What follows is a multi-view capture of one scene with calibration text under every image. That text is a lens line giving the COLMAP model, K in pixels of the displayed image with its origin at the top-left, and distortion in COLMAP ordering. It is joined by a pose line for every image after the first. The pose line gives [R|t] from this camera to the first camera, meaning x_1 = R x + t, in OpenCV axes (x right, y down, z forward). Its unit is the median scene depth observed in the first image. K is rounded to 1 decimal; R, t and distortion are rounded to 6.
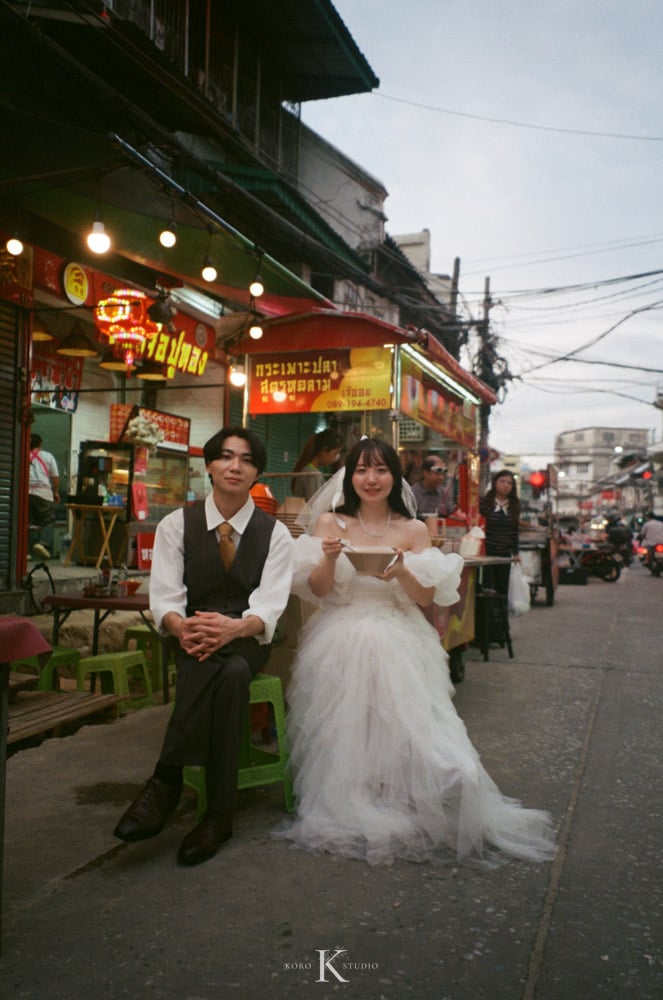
lens RADIAL K [[823.3, 0, 311.0], [0, 823.3, 499.5], [0, 0, 1]] dist [0.094450, -0.138974]
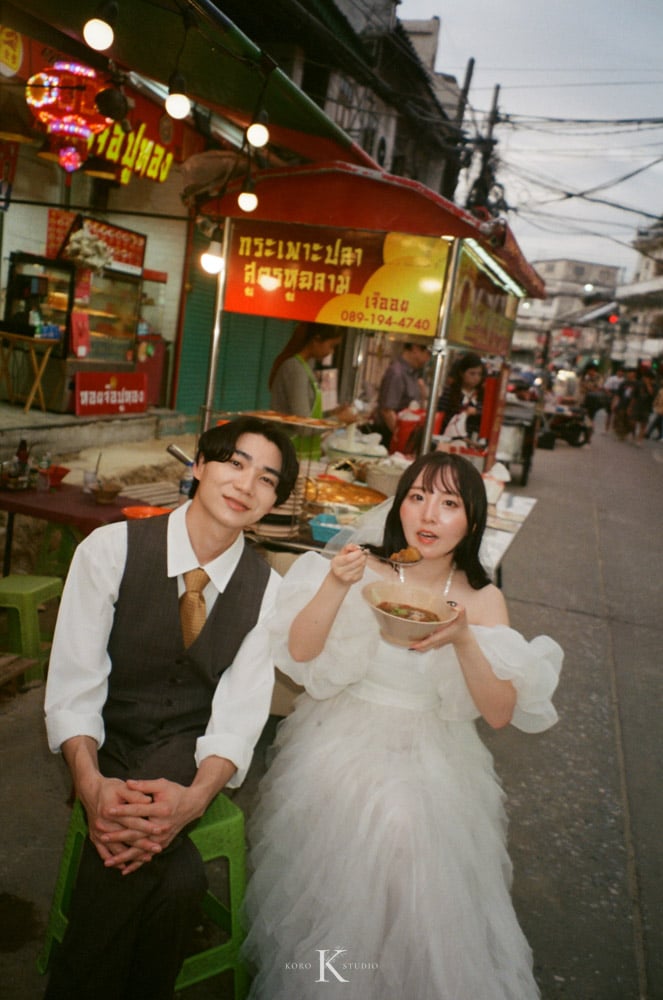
lens RADIAL K [[823.3, 0, 311.0], [0, 823.3, 499.5], [0, 0, 1]] dist [0.094450, -0.138974]
pose [[0.993293, 0.093102, 0.068561, -0.015272], [-0.106144, 0.969383, 0.221425, -0.047380], [-0.045846, -0.227218, 0.972764, 0.124625]]
